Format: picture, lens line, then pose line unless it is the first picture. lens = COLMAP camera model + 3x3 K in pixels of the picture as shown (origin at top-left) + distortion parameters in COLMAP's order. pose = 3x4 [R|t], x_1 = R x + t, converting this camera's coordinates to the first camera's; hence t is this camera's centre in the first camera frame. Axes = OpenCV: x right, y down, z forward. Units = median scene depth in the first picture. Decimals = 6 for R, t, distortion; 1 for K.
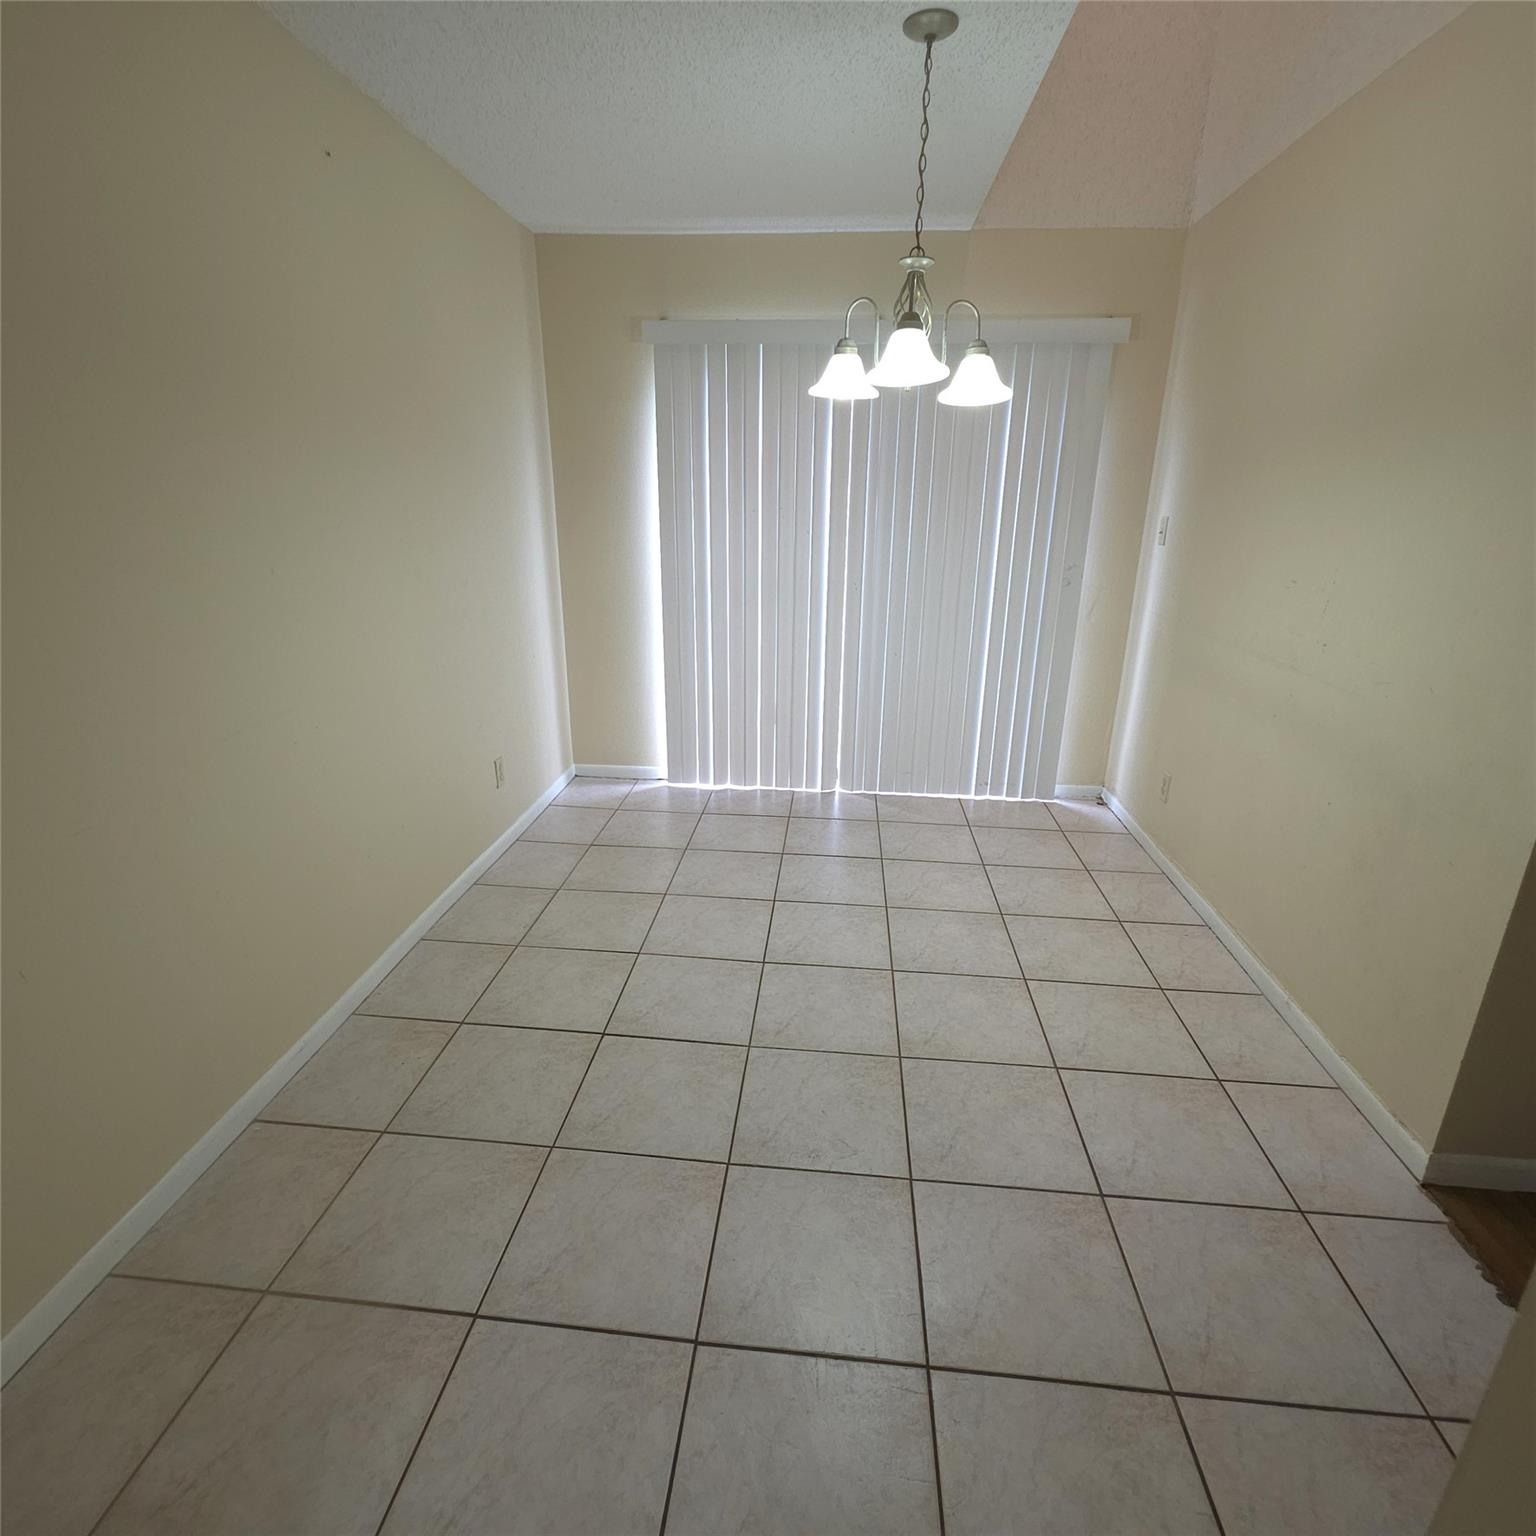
lens RADIAL K [[818.0, 0, 765.9], [0, 818.0, 769.7], [0, 0, 1]] dist [0.008468, -0.003762]
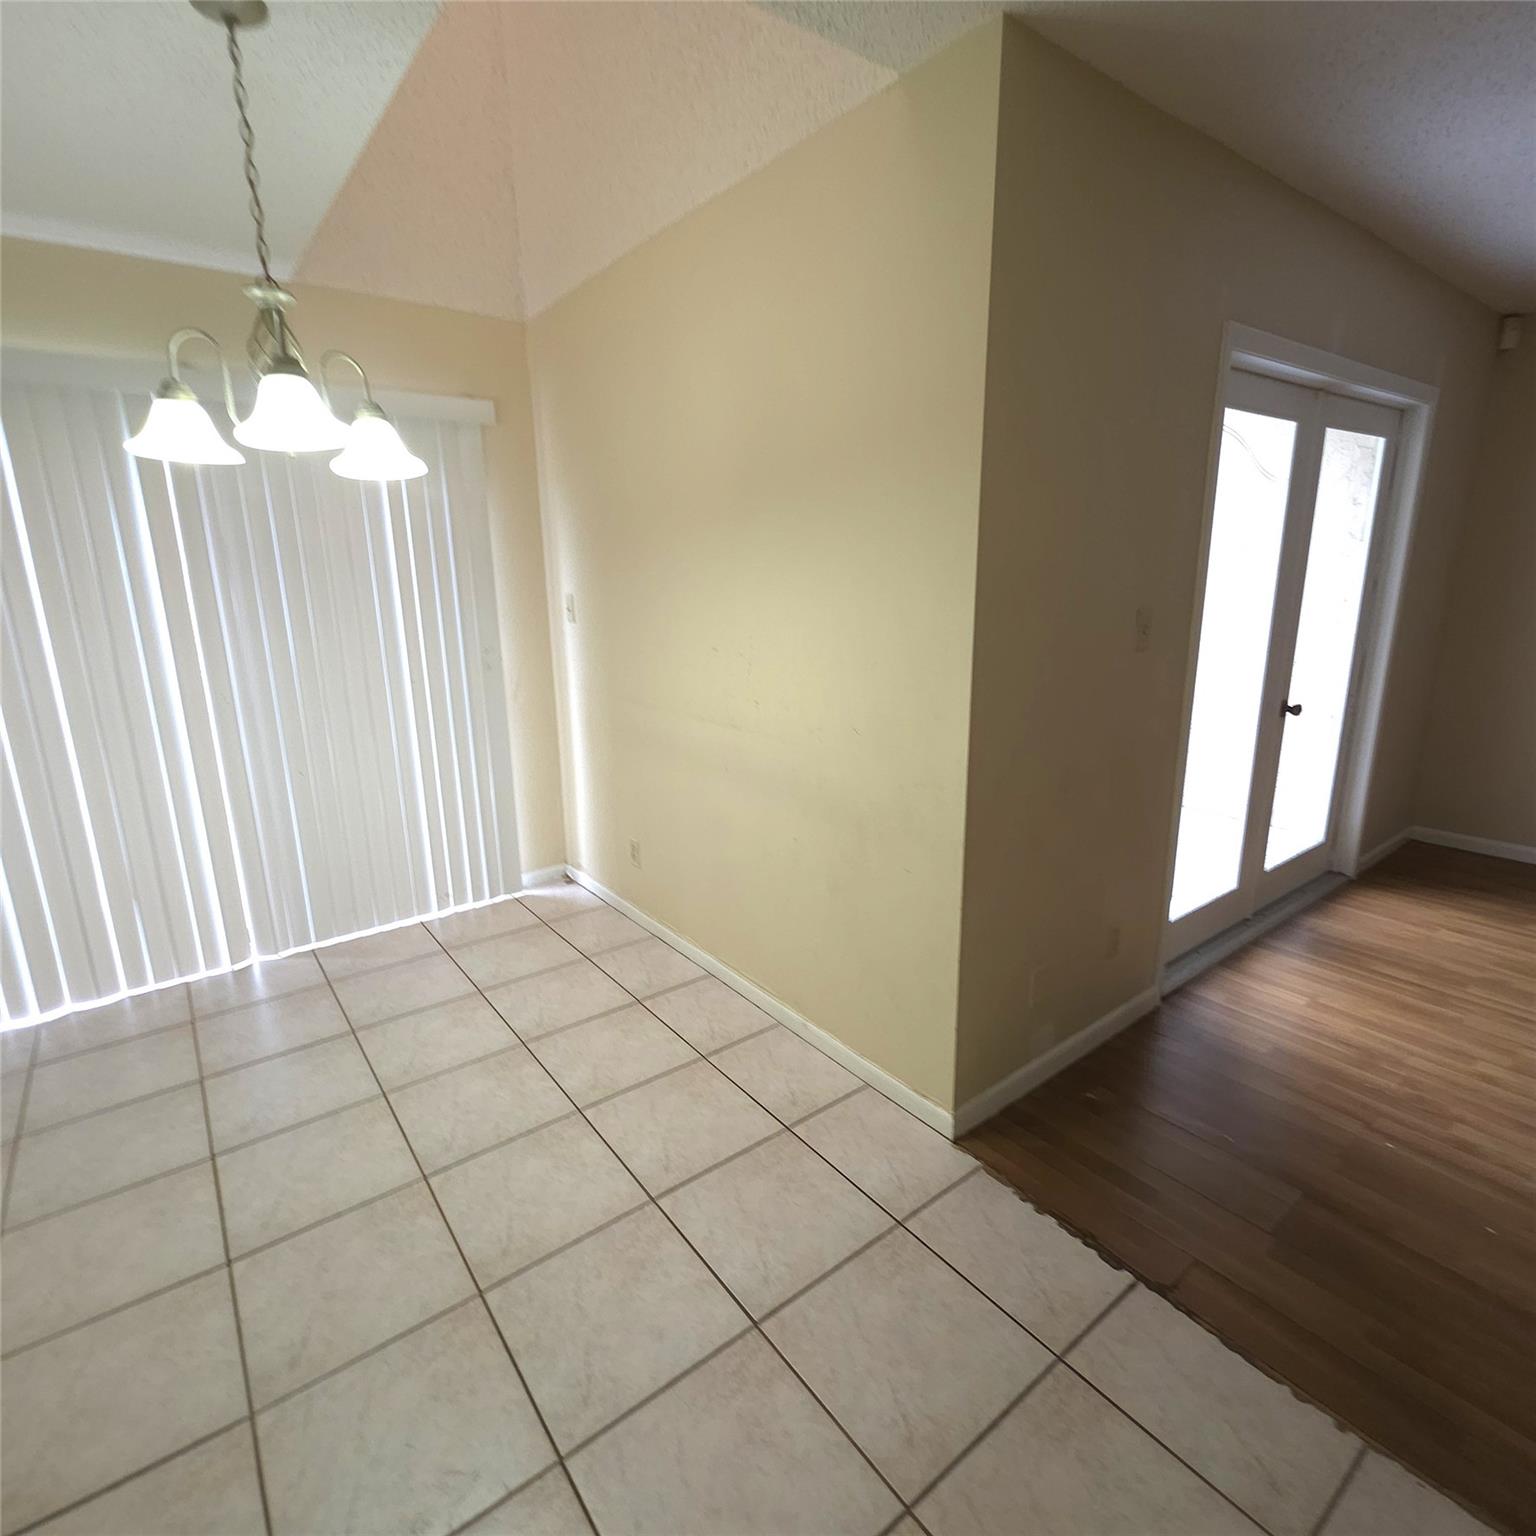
lens RADIAL K [[818.0, 0, 770.5], [0, 818.0, 763.9], [0, 0, 1]] dist [0.008468, -0.003762]
pose [[0.733780, -0.180450, 0.654984, -0.036345], [0.239944, 0.970786, -0.001354, -0.046113], [-0.635605, 0.158153, 0.755641, 0.113840]]
